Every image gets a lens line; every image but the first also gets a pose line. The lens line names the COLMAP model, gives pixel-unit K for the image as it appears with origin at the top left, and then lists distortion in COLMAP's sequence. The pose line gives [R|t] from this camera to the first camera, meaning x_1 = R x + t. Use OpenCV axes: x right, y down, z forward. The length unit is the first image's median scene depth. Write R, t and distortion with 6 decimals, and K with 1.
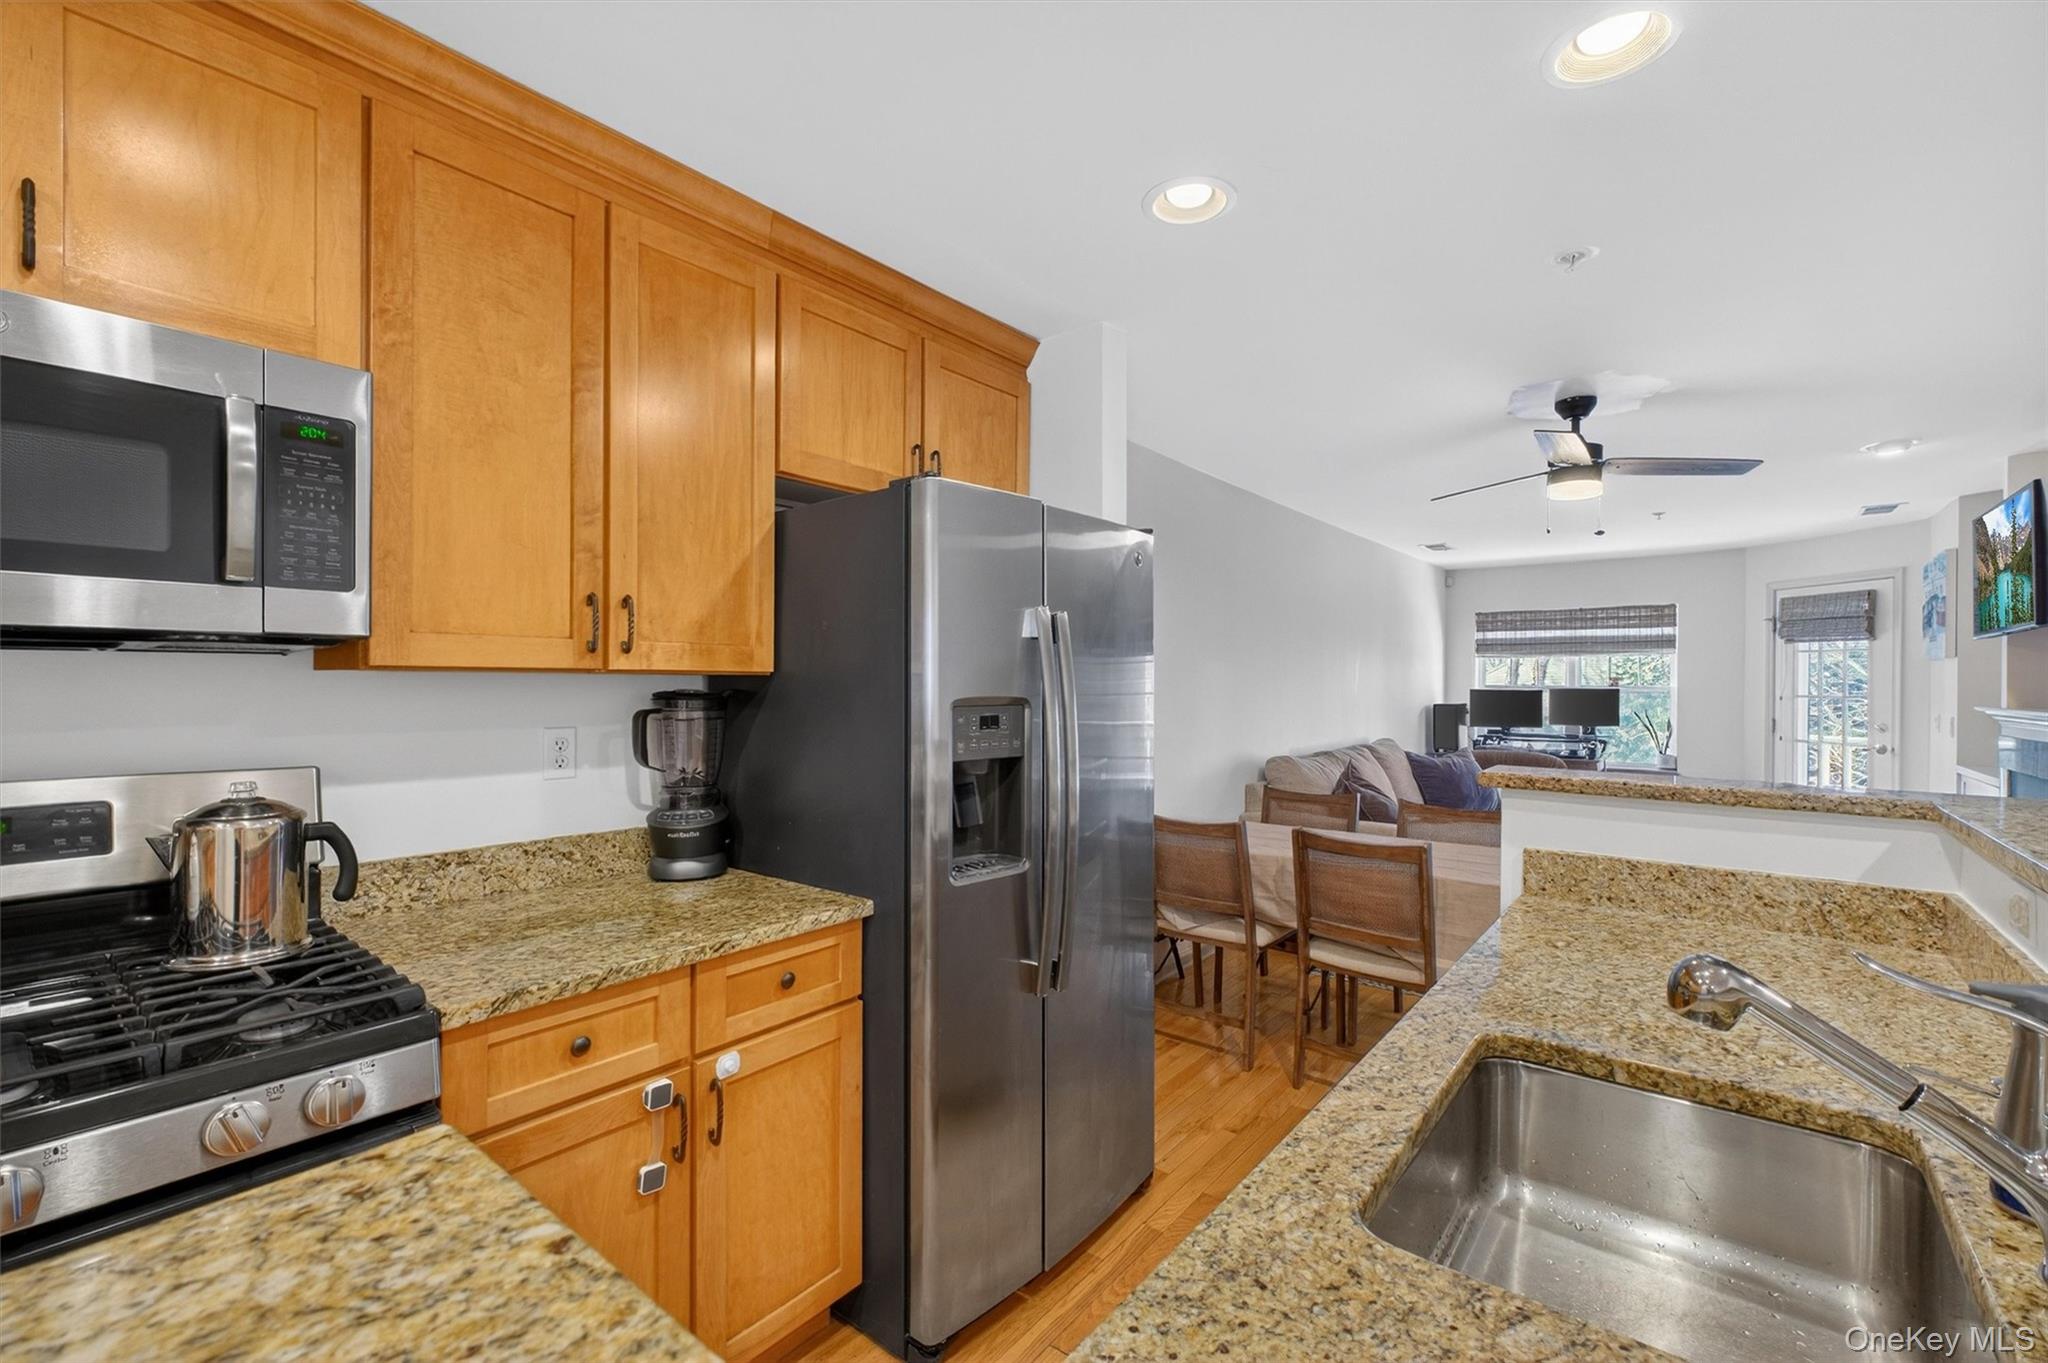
lens RADIAL K [[879.8, 0, 1031.2], [0, 879.8, 680.7], [0, 0, 1]] dist [0.000249, 0.001472]
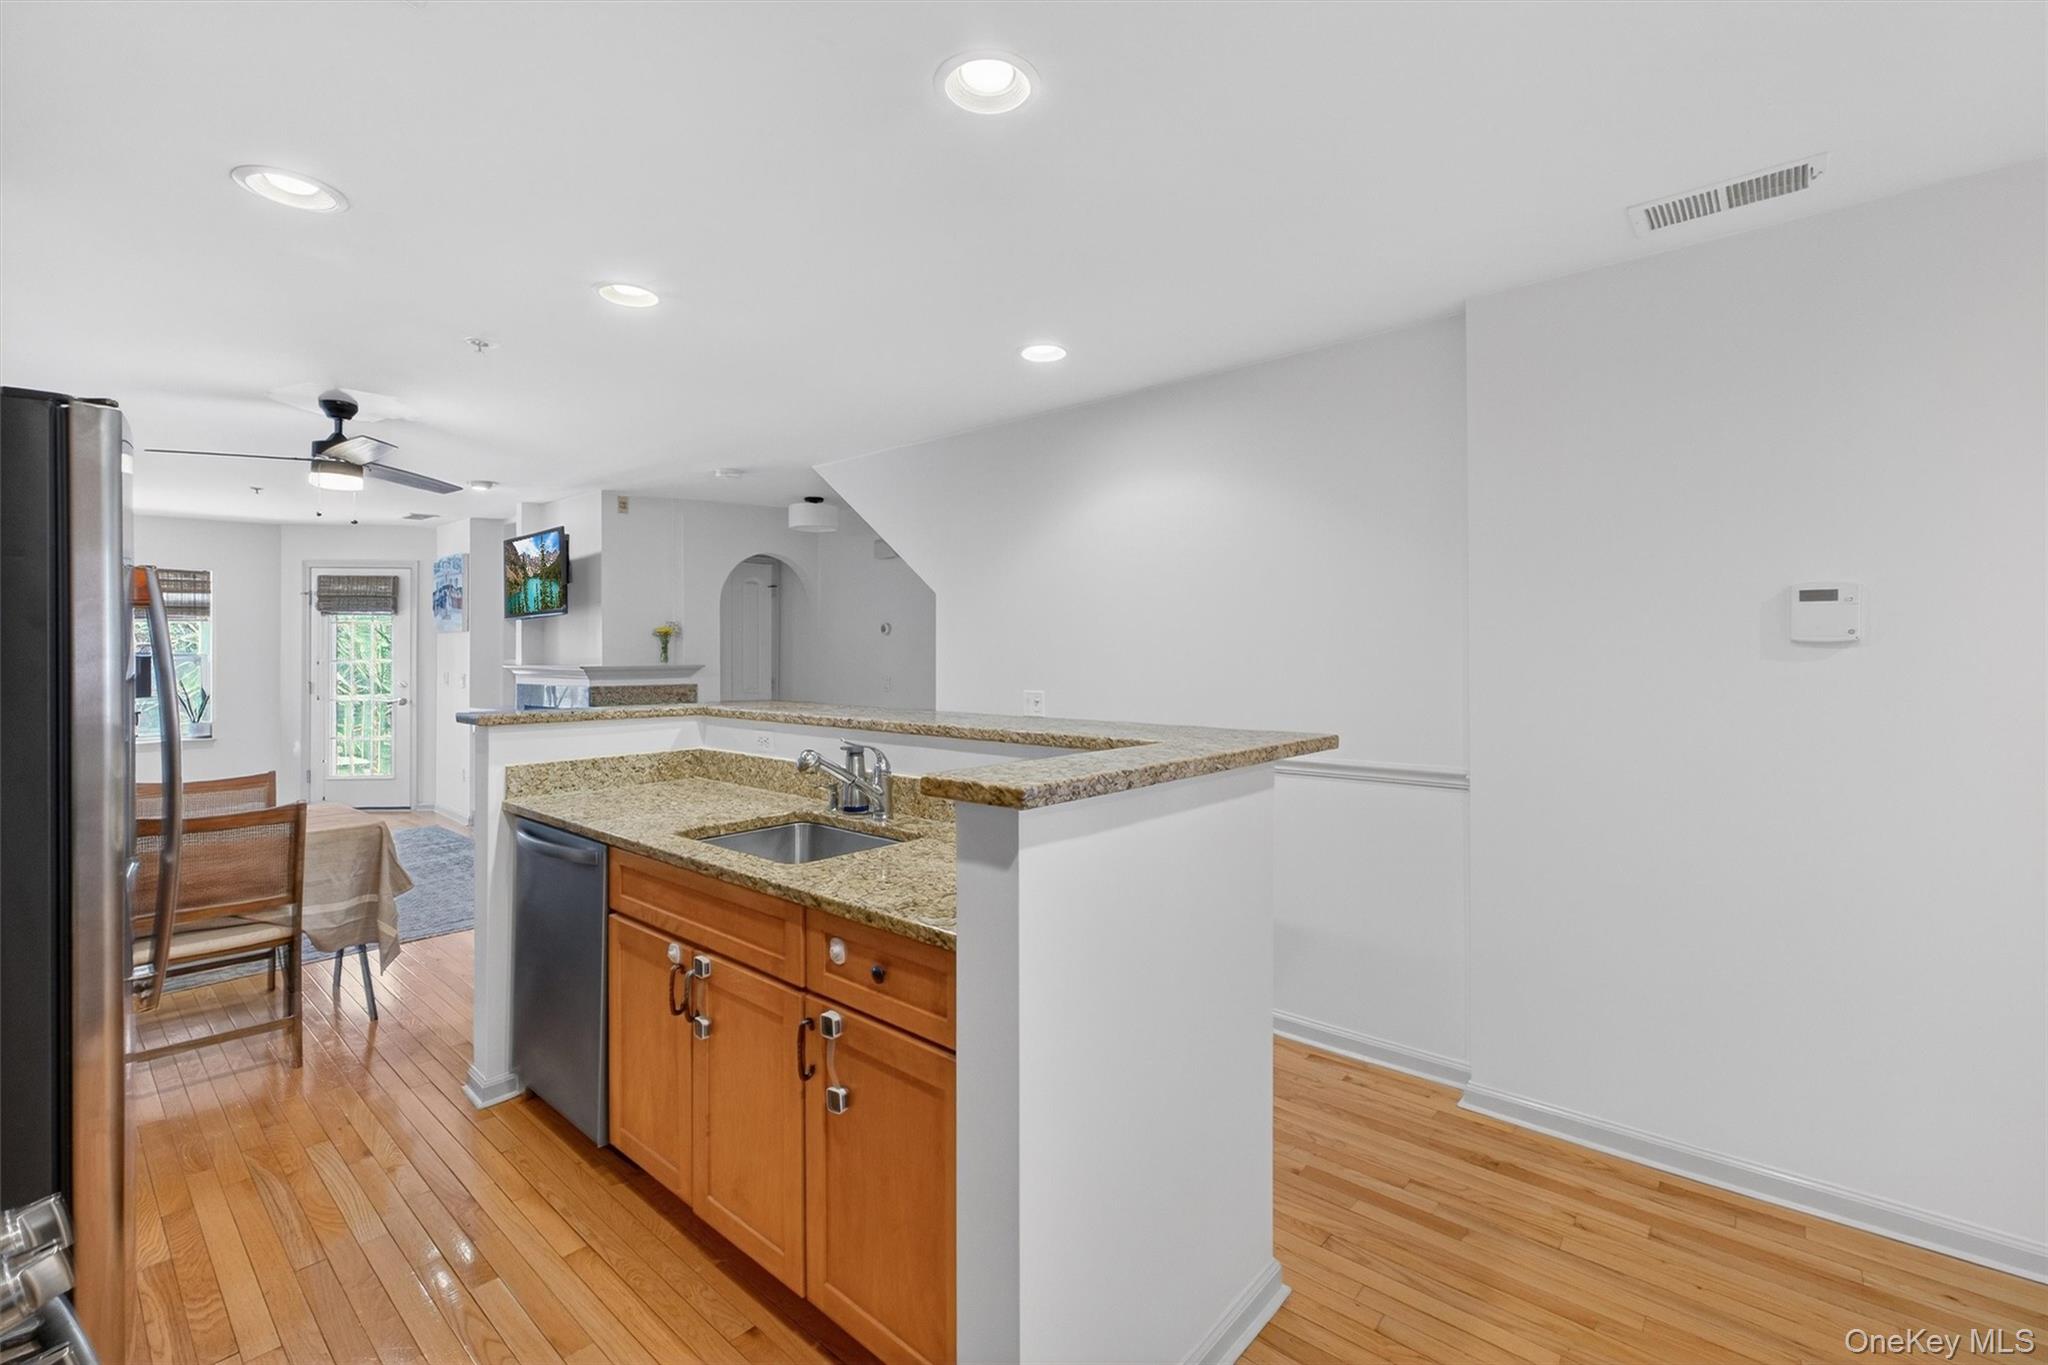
lens RADIAL K [[879.8, 0, 1028.2], [0, 879.8, 644.9], [0, 0, 1]] dist [0.000249, 0.001472]
pose [[0.057407, 0.001059, 0.998350, -0.717101], [0.001667, 0.999998, -0.001157, -0.004114], [-0.998349, 0.001731, 0.057405, 0.059947]]
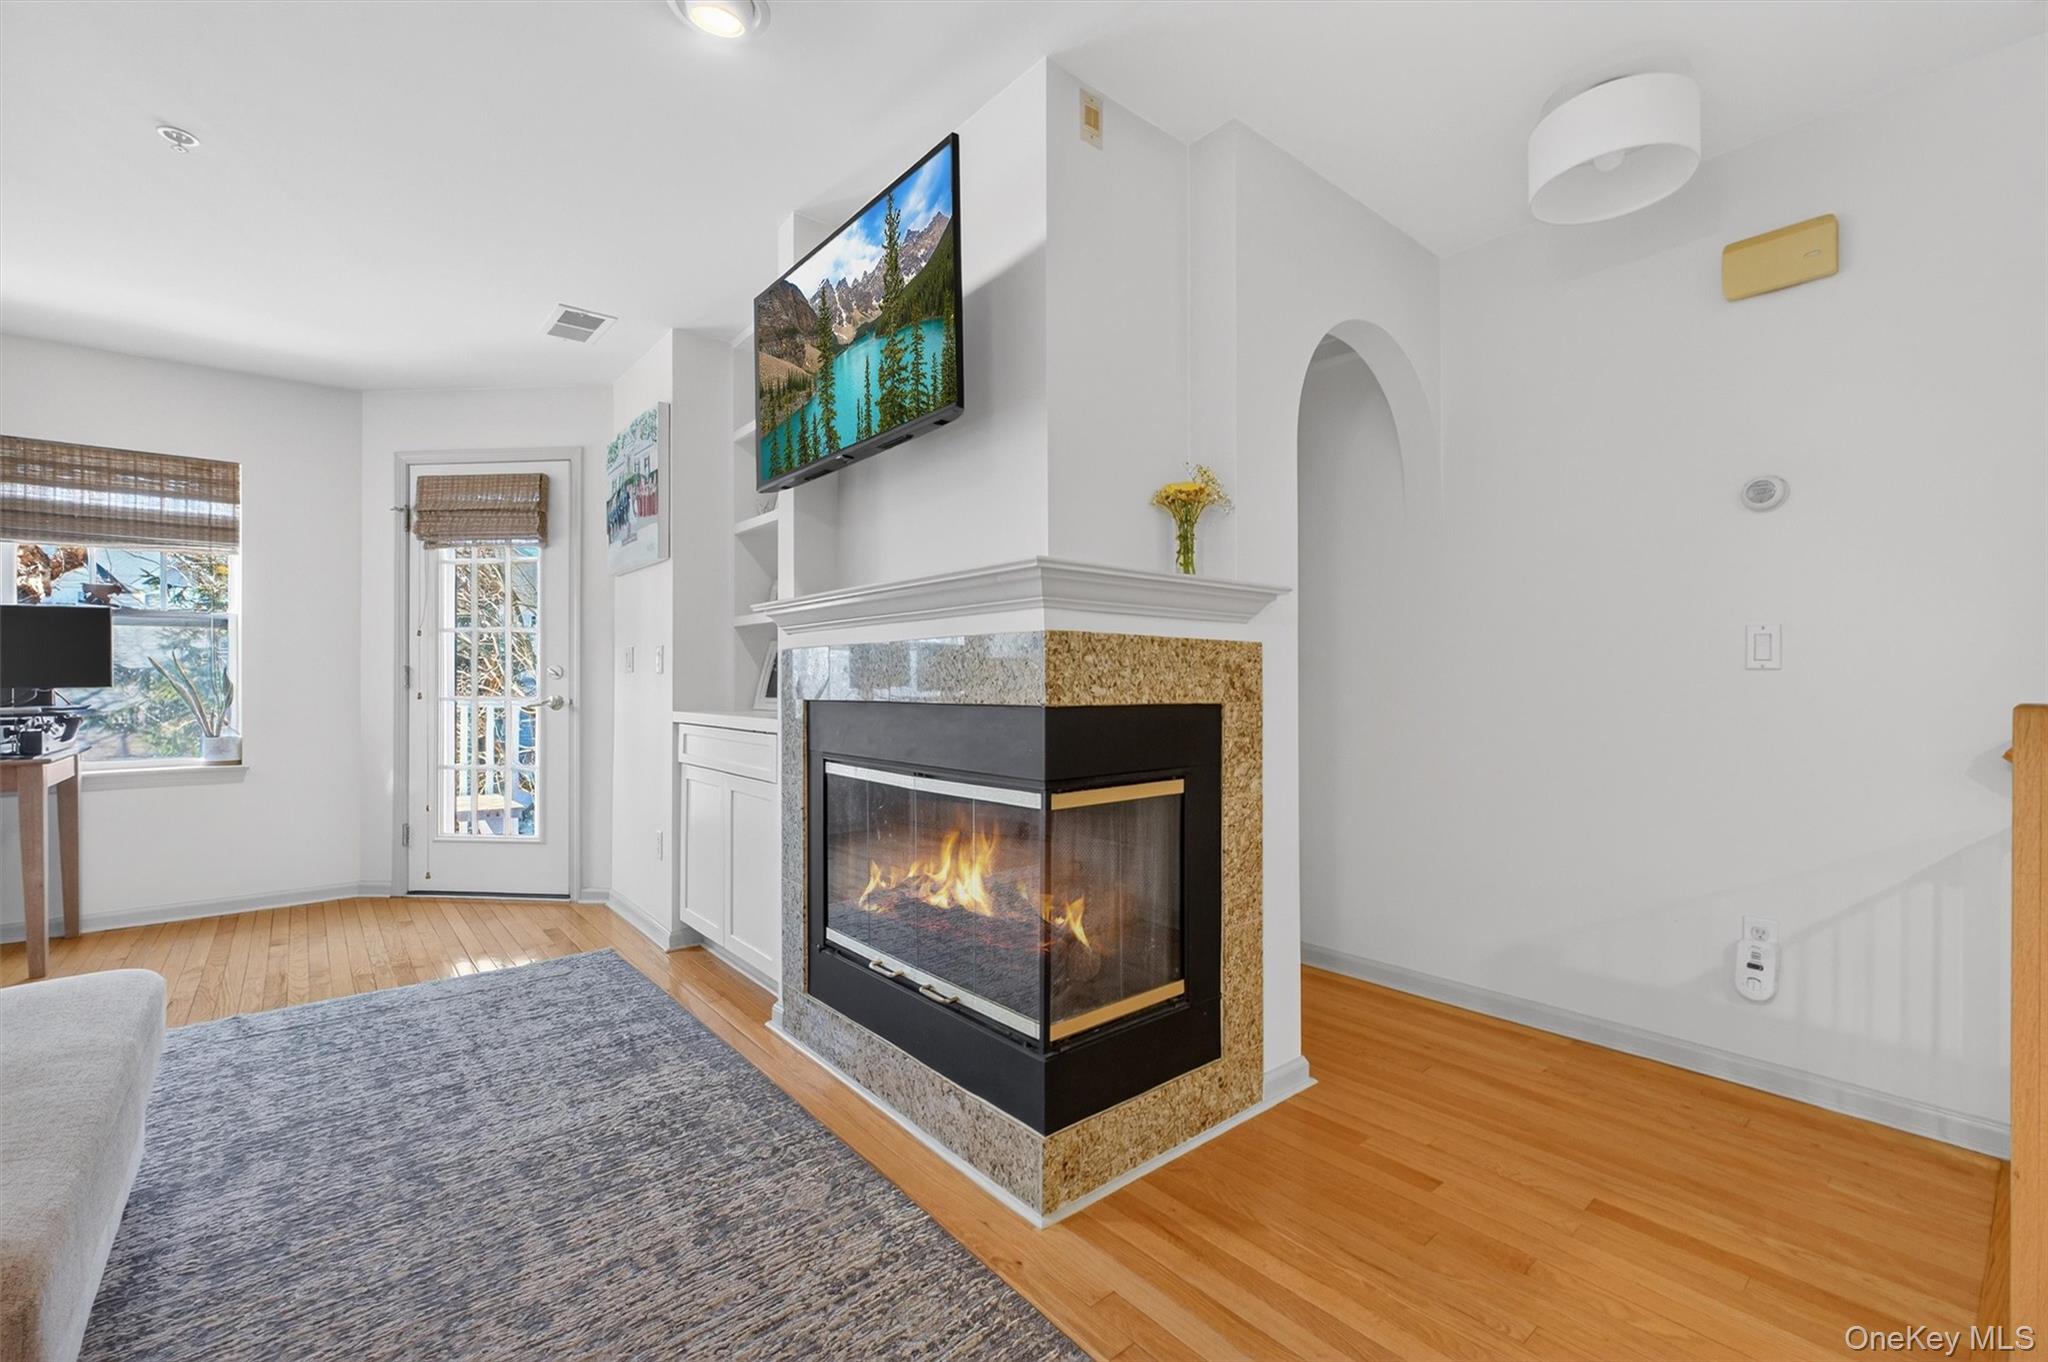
lens RADIAL K [[865.7, 0, 1025.8], [0, 865.7, 679.8], [0, 0, 1]] dist [-0.001578, 0.002873]
pose [[0.204724, -0.005646, 0.978804, 1.020182], [0.002393, 0.999983, 0.005268, 0.159548], [-0.978817, 0.001264, 0.204734, 1.373823]]
